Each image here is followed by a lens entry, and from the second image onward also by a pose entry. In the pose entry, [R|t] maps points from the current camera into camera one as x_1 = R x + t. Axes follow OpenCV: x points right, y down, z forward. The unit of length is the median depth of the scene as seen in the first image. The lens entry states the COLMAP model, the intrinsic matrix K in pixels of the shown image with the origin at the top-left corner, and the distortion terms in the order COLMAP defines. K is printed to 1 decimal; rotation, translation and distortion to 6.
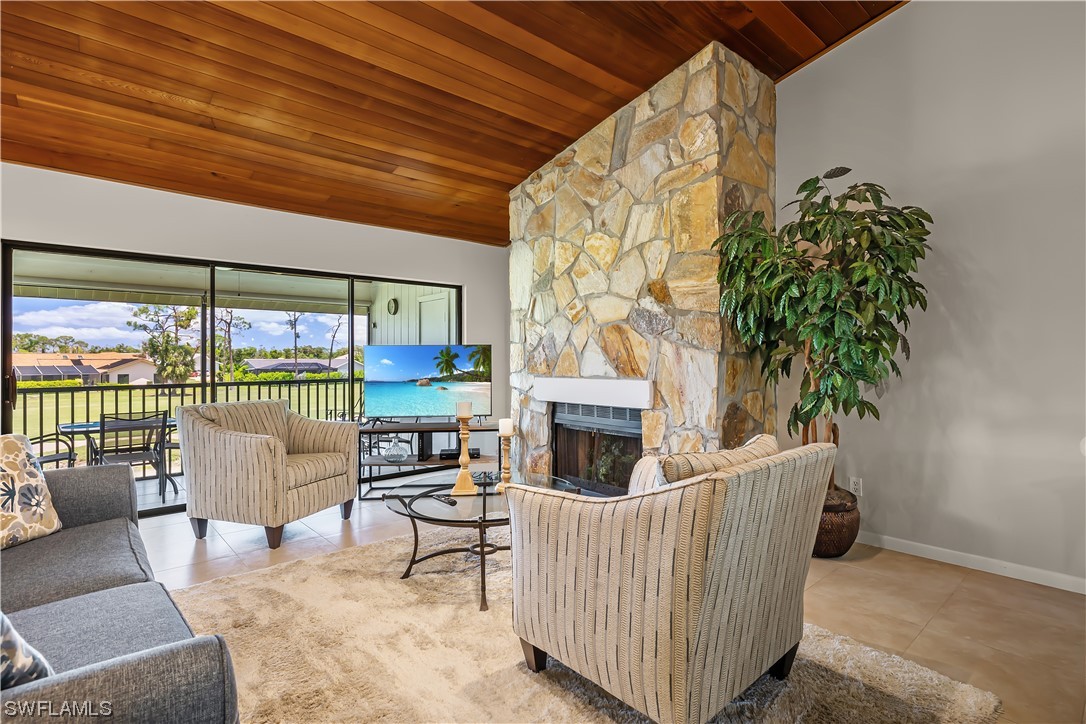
lens RADIAL K [[531.3, 0, 542.4], [0, 531.3, 357.3], [0, 0, 1]] dist [-0.006388, 0.002815]
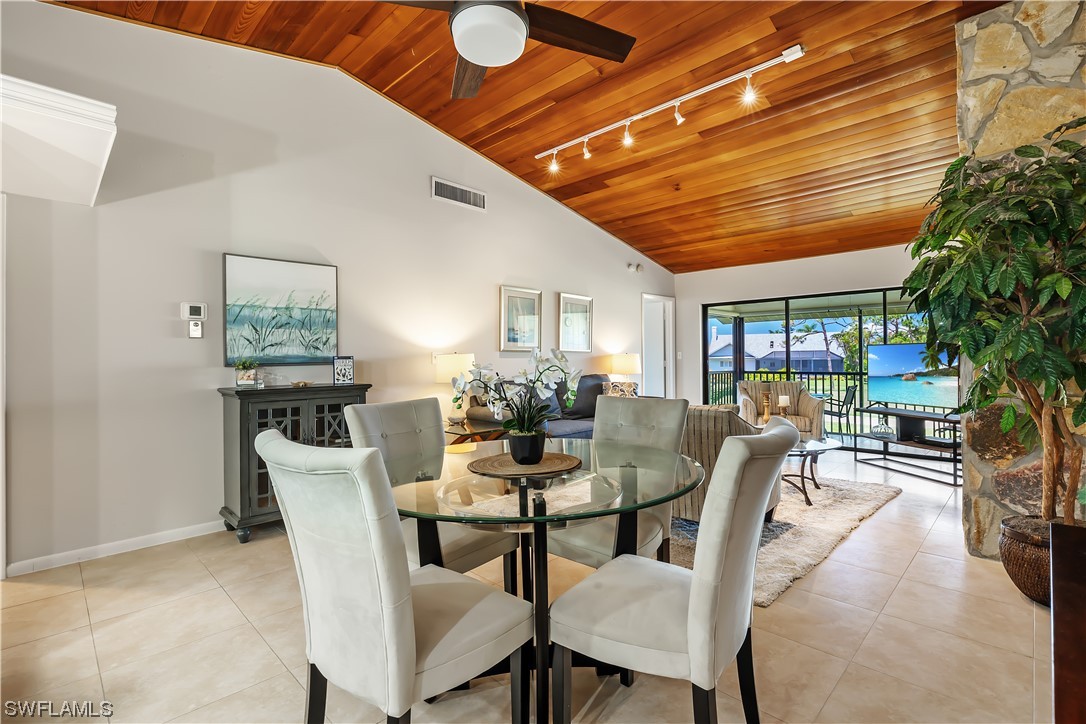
lens RADIAL K [[503.2, 0, 547.5], [0, 503.2, 359.3], [0, 0, 1]] dist [-0.002833, -0.000369]
pose [[0.069141, 0.005244, -0.997593, 0.985978], [0.011638, 0.999914, 0.006062, -0.005551], [0.997539, -0.012029, 0.069074, 0.163472]]
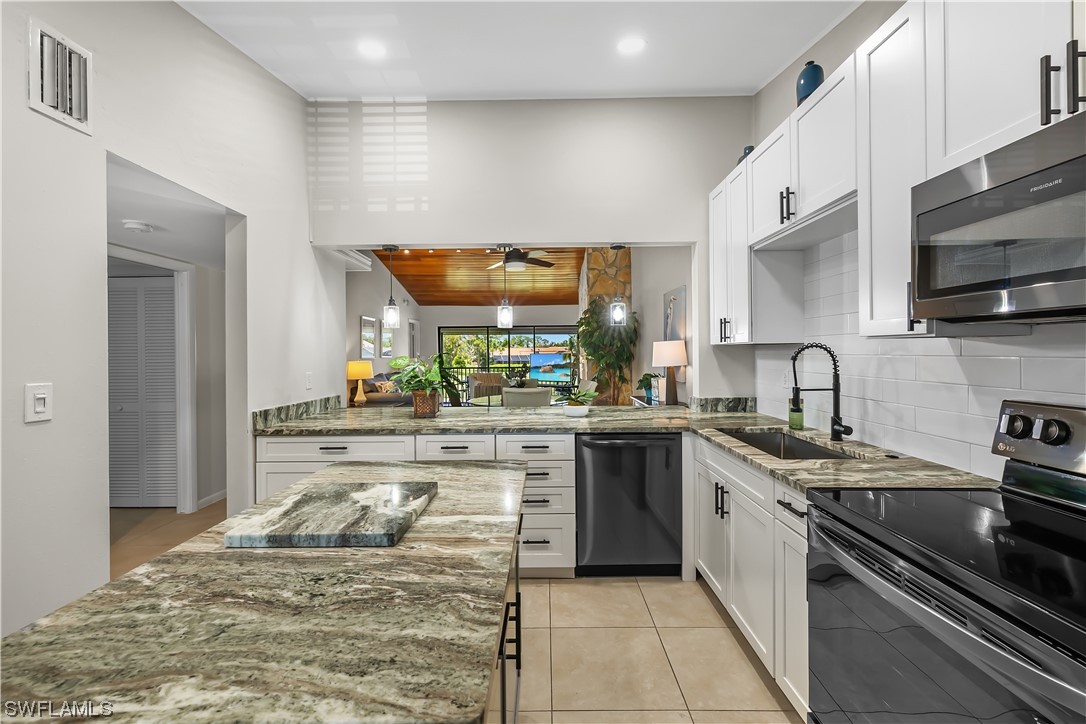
lens RADIAL K [[457.3, 0, 542.6], [0, 457.3, 354.3], [0, 0, 1]] dist [0.001756, -0.000801]
pose [[0.743788, 0.002384, -0.668411, 1.468399], [0.006784, 0.999915, 0.011114, -0.052490], [0.668381, -0.012801, 0.743709, -0.785553]]
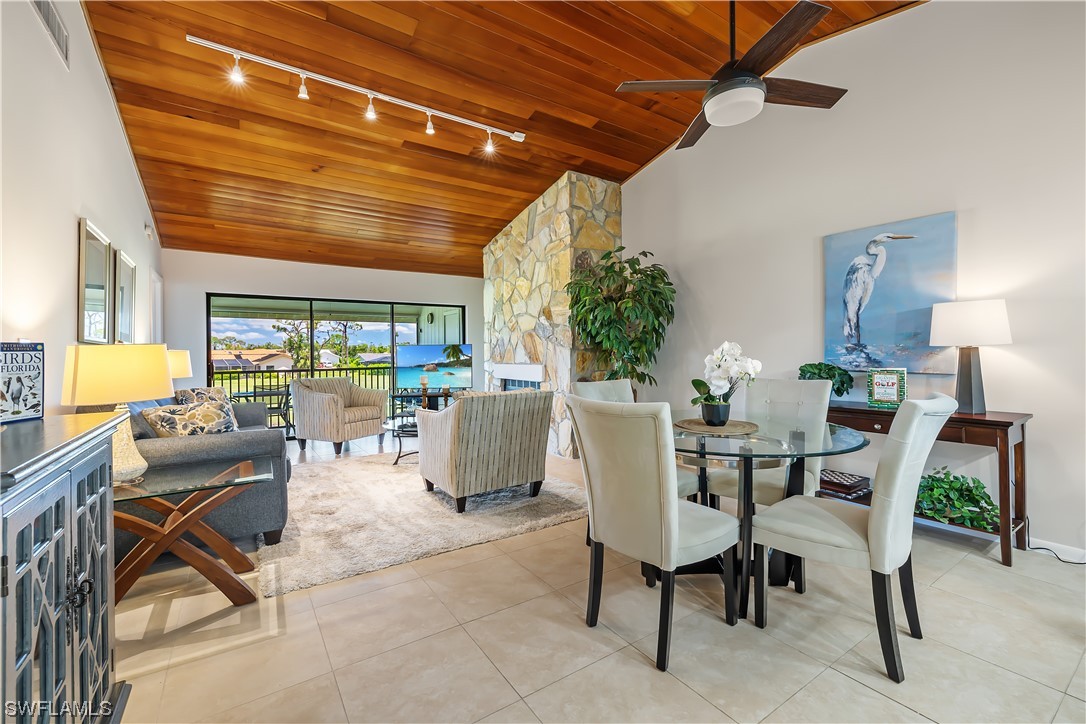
lens RADIAL K [[457.3, 0, 537.8], [0, 457.3, 353.4], [0, 0, 1]] dist [0.001756, -0.000801]
pose [[0.990092, -0.005902, -0.140296, 0.363000], [0.006728, 0.999963, 0.005409, -0.001764], [0.140259, -0.006299, 0.990095, -0.431146]]
